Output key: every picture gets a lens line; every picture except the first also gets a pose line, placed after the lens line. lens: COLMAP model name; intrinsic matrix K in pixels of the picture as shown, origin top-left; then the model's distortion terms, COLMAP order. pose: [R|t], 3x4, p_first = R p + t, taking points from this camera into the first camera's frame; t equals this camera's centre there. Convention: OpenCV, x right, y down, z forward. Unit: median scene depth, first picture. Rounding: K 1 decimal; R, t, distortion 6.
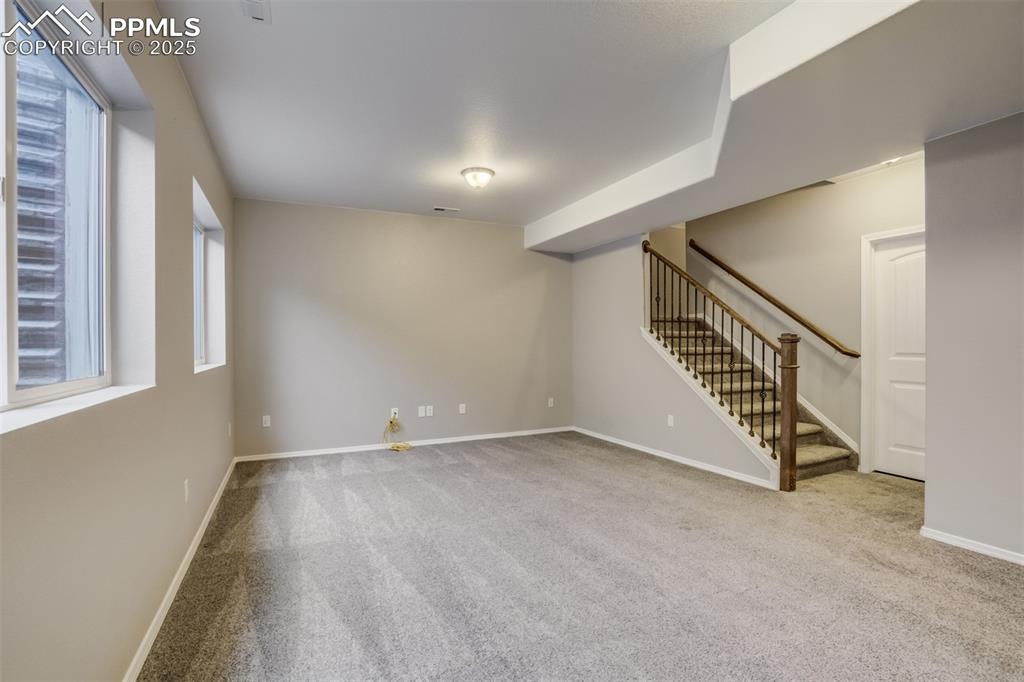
lens RADIAL K [[484.3, 0, 512.2], [0, 484.3, 343.4], [0, 0, 1]] dist [-0.030823, 0.000379]
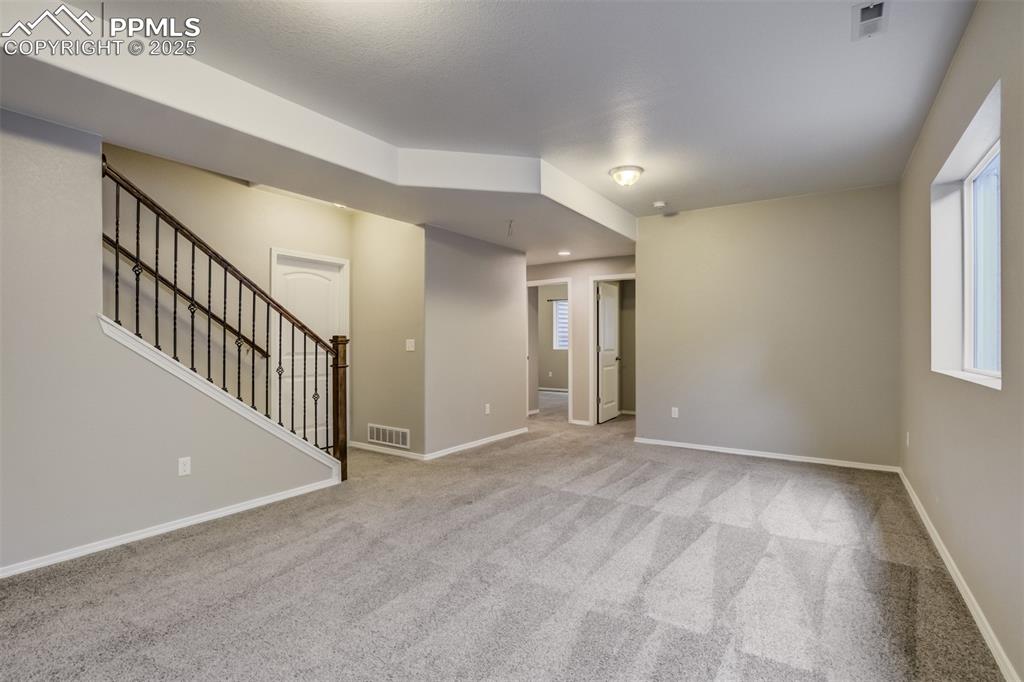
lens RADIAL K [[484.3, 0, 512.2], [0, 484.3, 343.4], [0, 0, 1]] dist [-0.030823, 0.000379]
pose [[-0.531931, 0.002635, 0.846784, -0.555579], [0.003142, 0.999994, -0.001138, 0.000215], [-0.846782, 0.002055, -0.531936, 1.232479]]
